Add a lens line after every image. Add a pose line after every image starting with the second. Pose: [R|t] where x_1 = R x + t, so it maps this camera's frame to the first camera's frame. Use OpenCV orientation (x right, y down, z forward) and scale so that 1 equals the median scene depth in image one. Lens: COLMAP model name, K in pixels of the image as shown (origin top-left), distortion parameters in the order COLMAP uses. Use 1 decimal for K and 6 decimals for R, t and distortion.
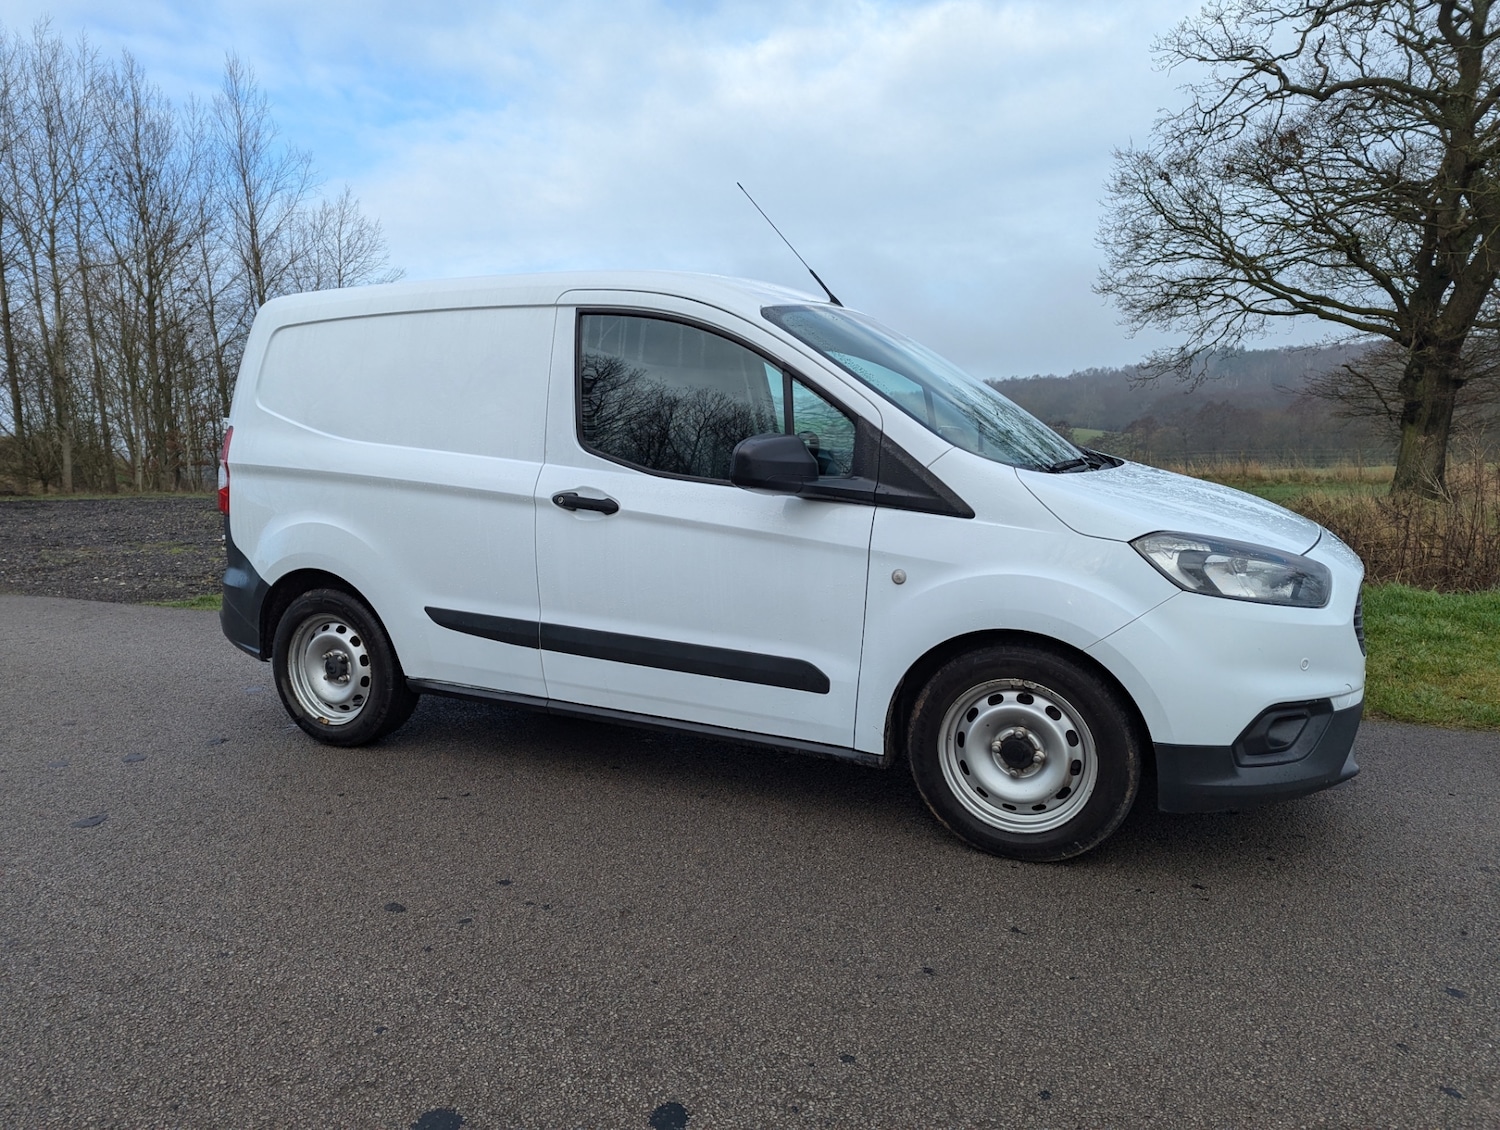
lens RADIAL K [[1048.3, 0, 748.8], [0, 1048.3, 552.1], [0, 0, 1]] dist [0.070958, -0.053727]
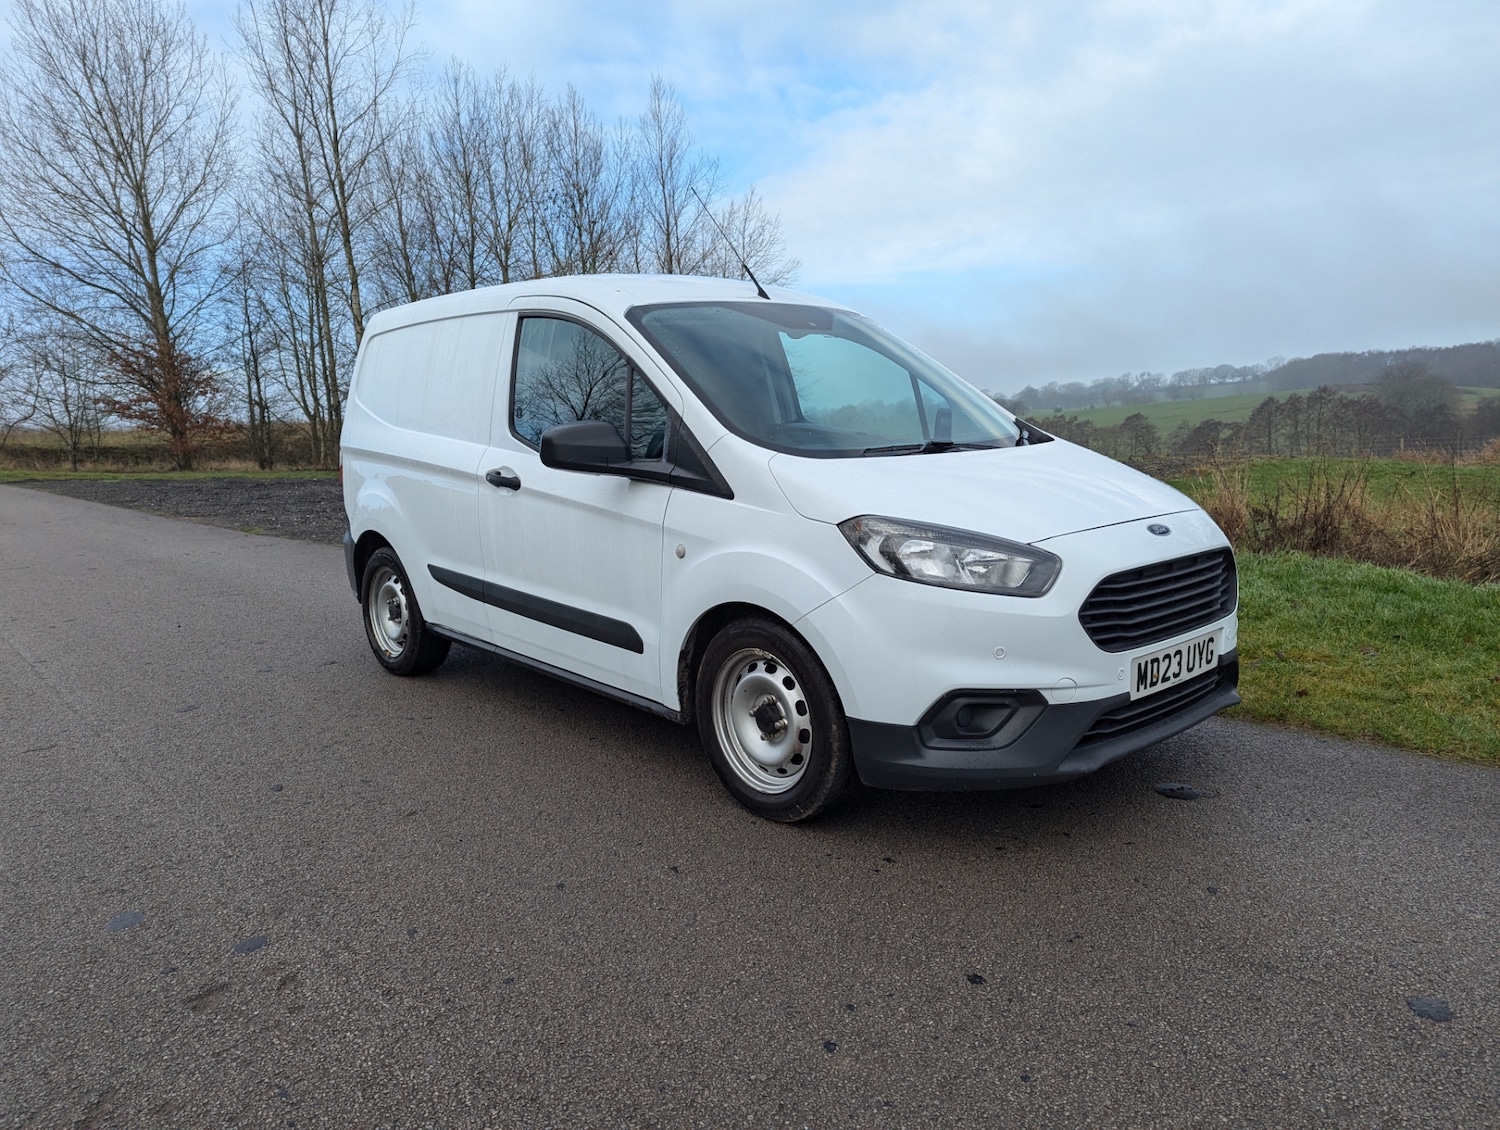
lens RADIAL K [[1048.3, 0, 755.6], [0, 1048.3, 567.1], [0, 0, 1]] dist [0.070958, -0.053727]
pose [[0.929722, 0.043430, -0.365691, 0.532820], [-0.031509, 0.998761, 0.038508, -0.004095], [0.366911, -0.024280, 0.929939, 0.005196]]
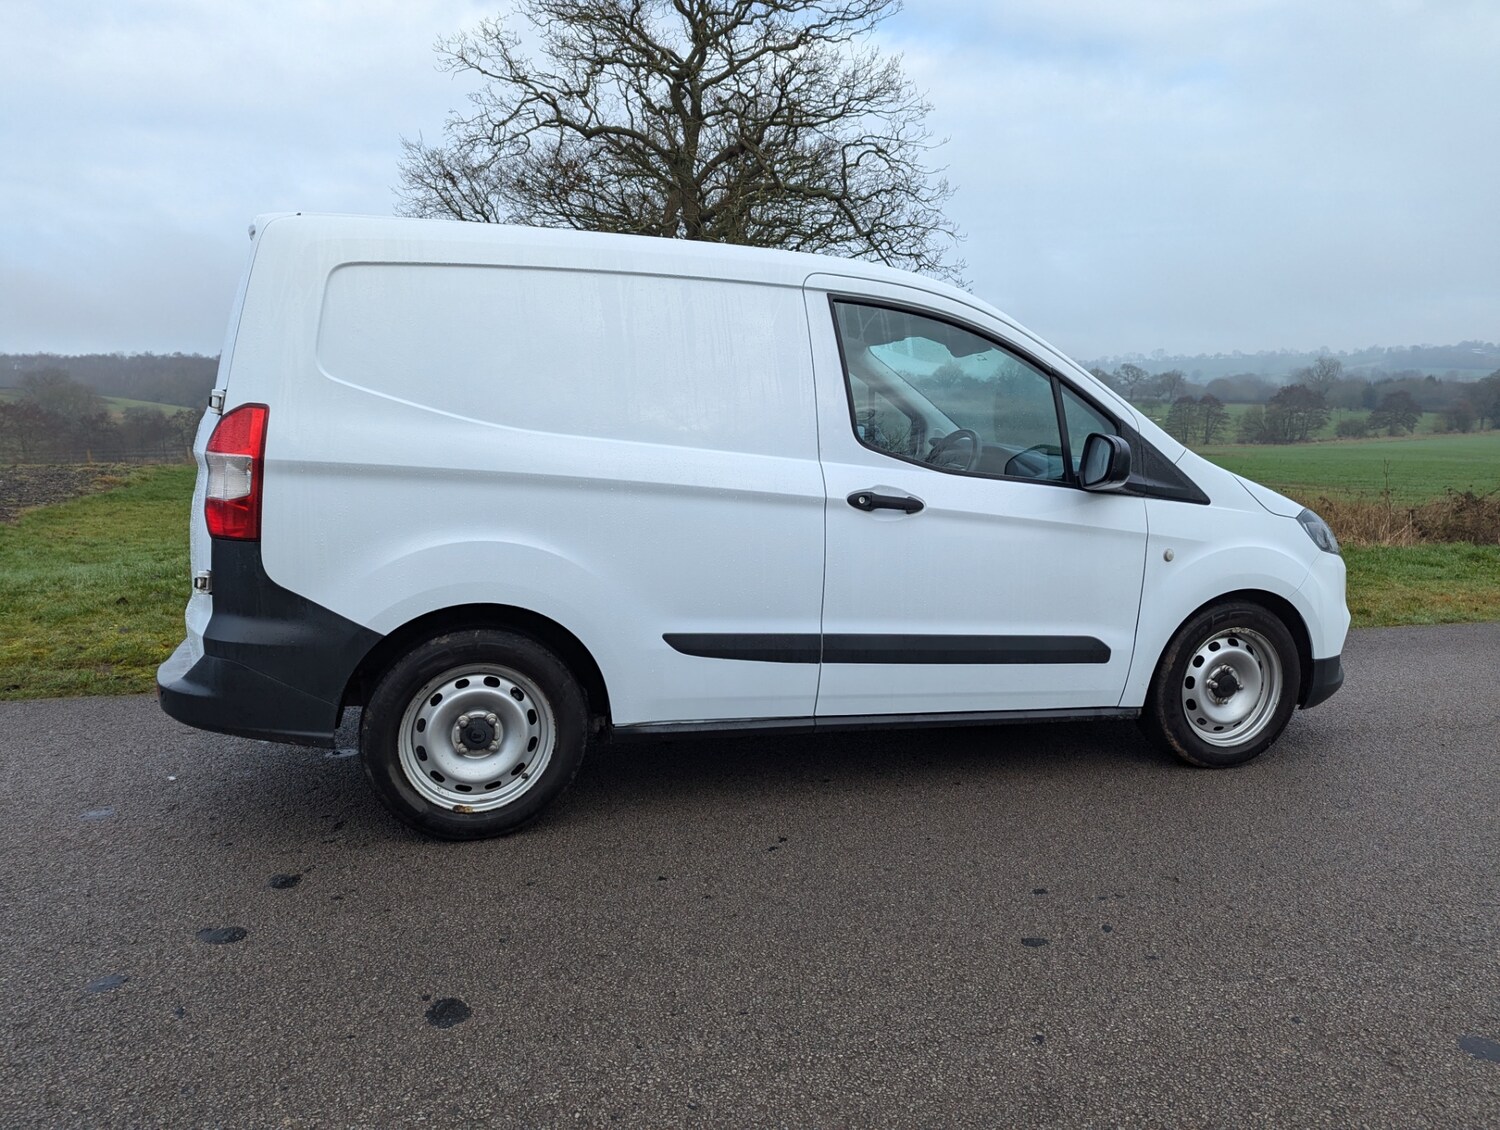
lens RADIAL K [[1048.3, 0, 756.2], [0, 1048.3, 549.4], [0, 0, 1]] dist [0.070958, -0.053727]
pose [[0.723226, -0.059622, 0.688033, -0.883977], [0.054278, 0.998092, 0.029435, -0.037858], [-0.688475, 0.016057, 0.725082, 0.384431]]
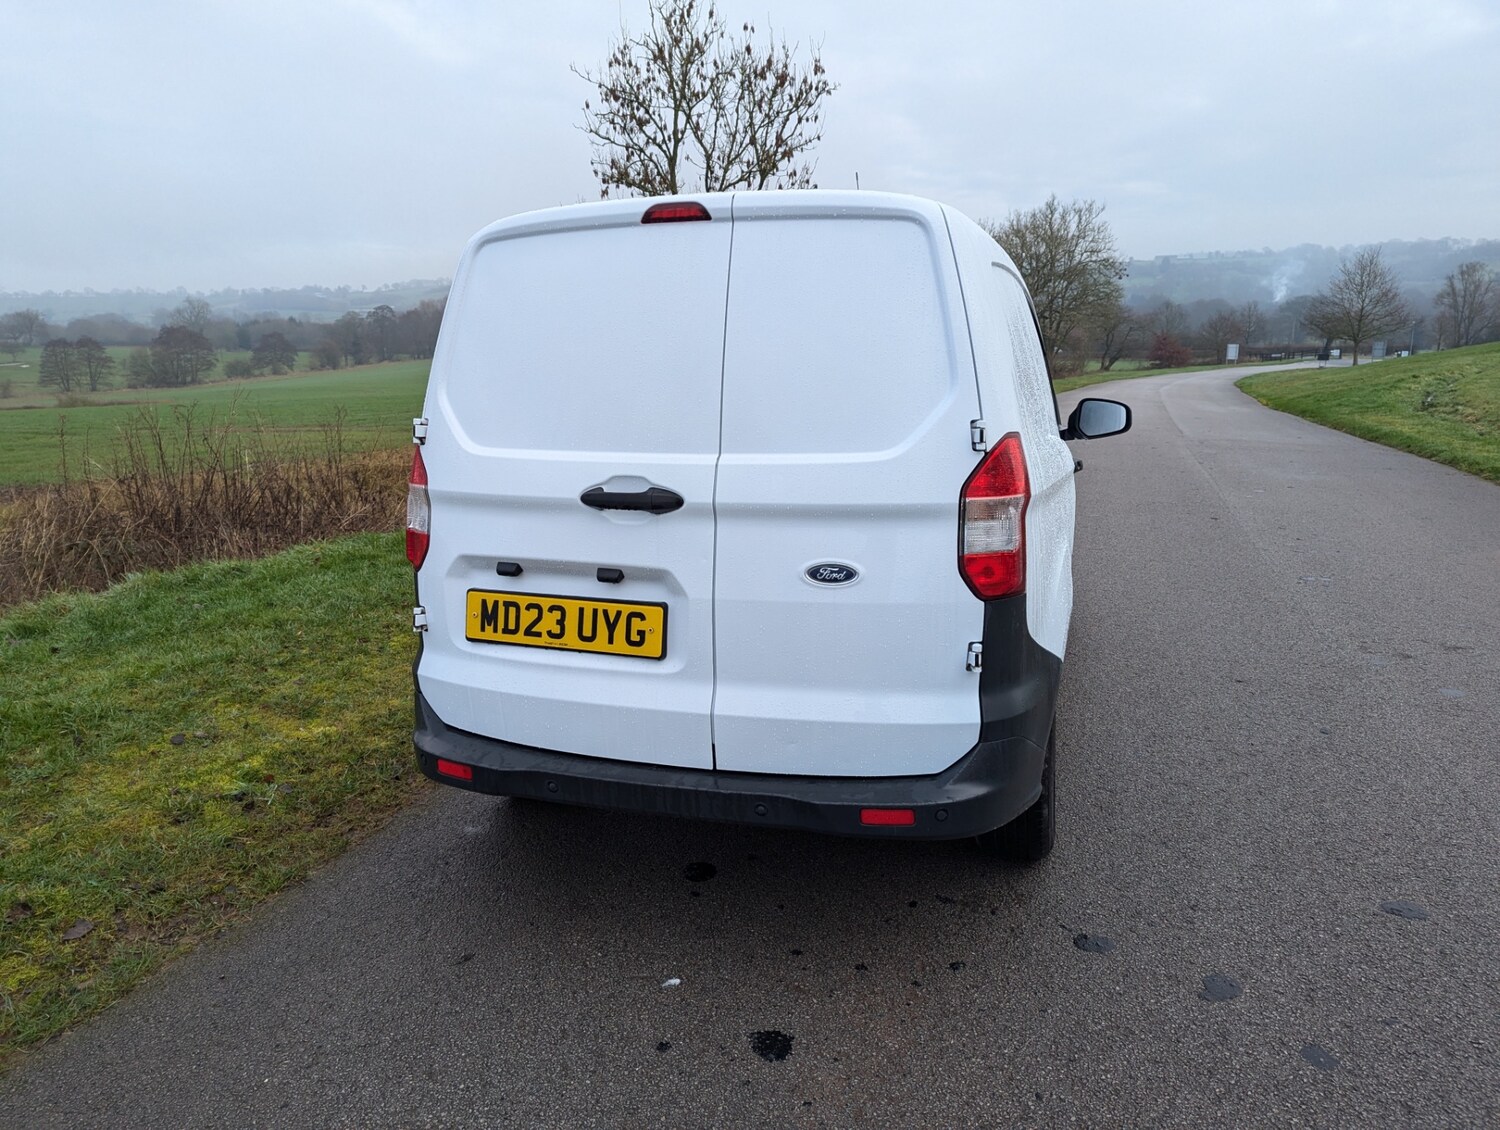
lens RADIAL K [[1048.3, 0, 738.2], [0, 1048.3, 544.9], [0, 0, 1]] dist [0.070958, -0.053727]
pose [[-0.143218, -0.158586, 0.976903, -1.243490], [0.143613, 0.973301, 0.179055, -0.220976], [-0.979216, 0.165940, -0.116620, 1.488383]]
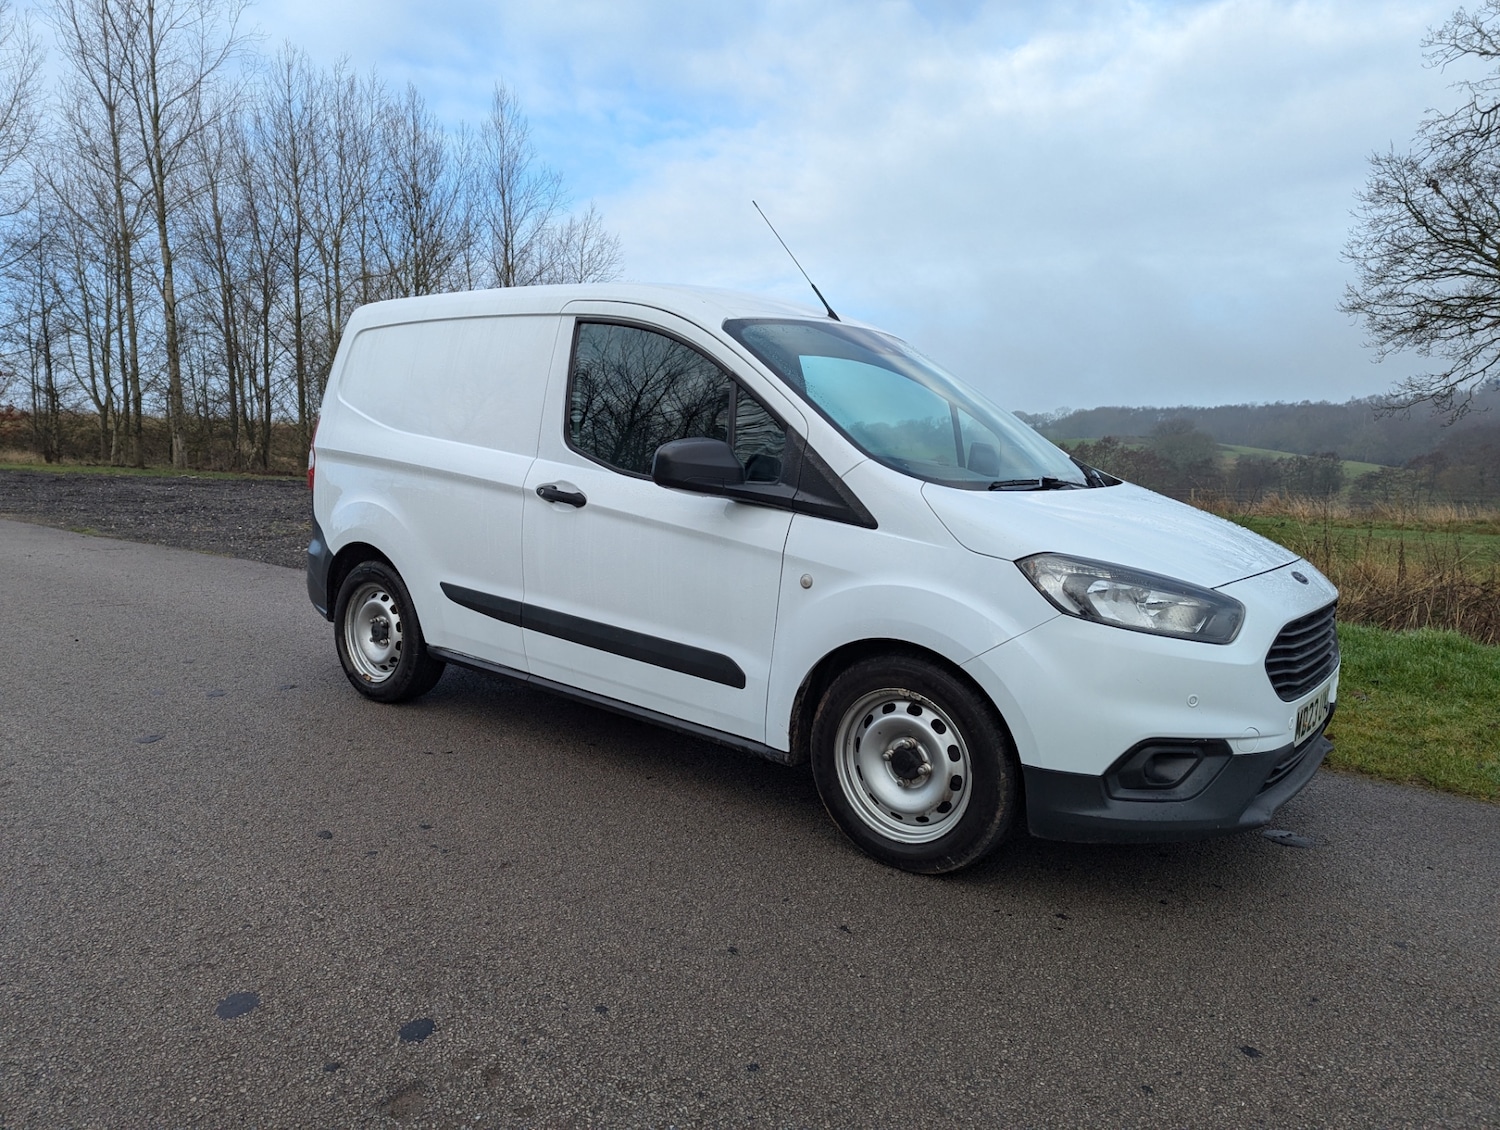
lens RADIAL K [[1048.3, 0, 732.2], [0, 1048.3, 556.8], [0, 0, 1]] dist [0.070958, -0.053727]
pose [[0.973431, 0.068037, -0.218641, 0.254656], [-0.069615, 0.997574, 0.000490, 0.003311], [0.218144, 0.014744, 0.975805, -0.021085]]
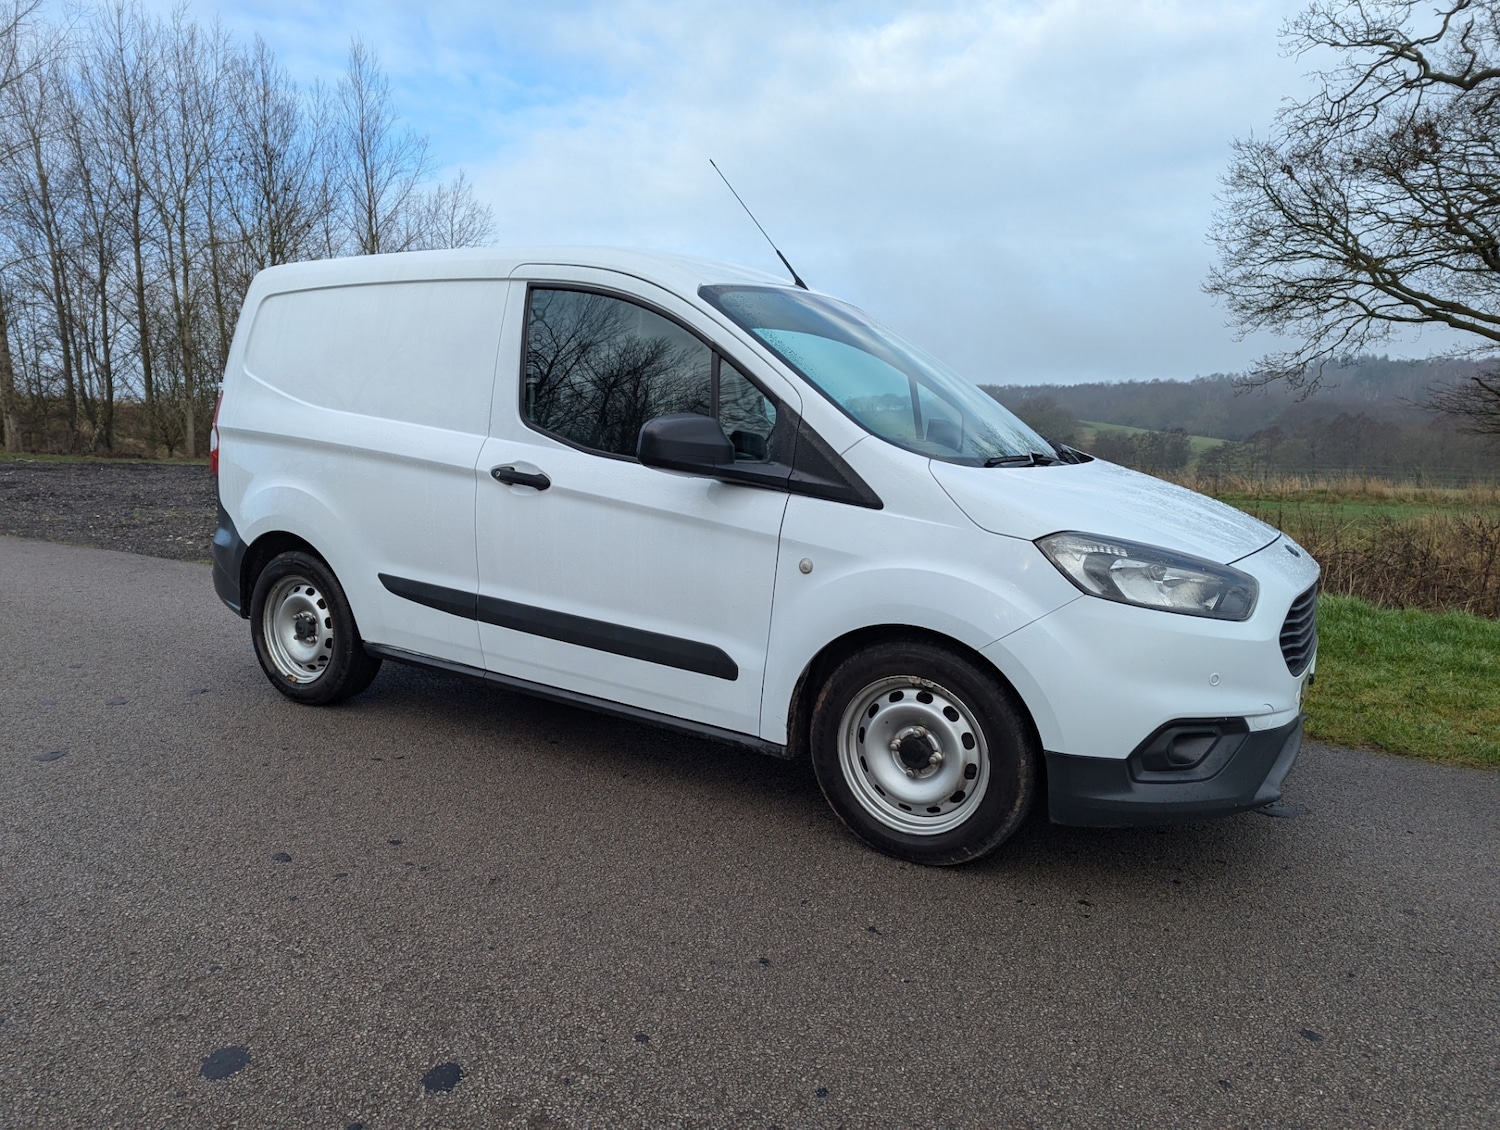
lens RADIAL K [[1048.3, 0, 734.2], [0, 1048.3, 576.5], [0, 0, 1]] dist [0.070958, -0.053727]
pose [[0.993247, 0.054526, -0.102412, 0.152456], [-0.051521, 0.998167, 0.031764, 0.005010], [0.103956, -0.026273, 0.994235, 0.018576]]
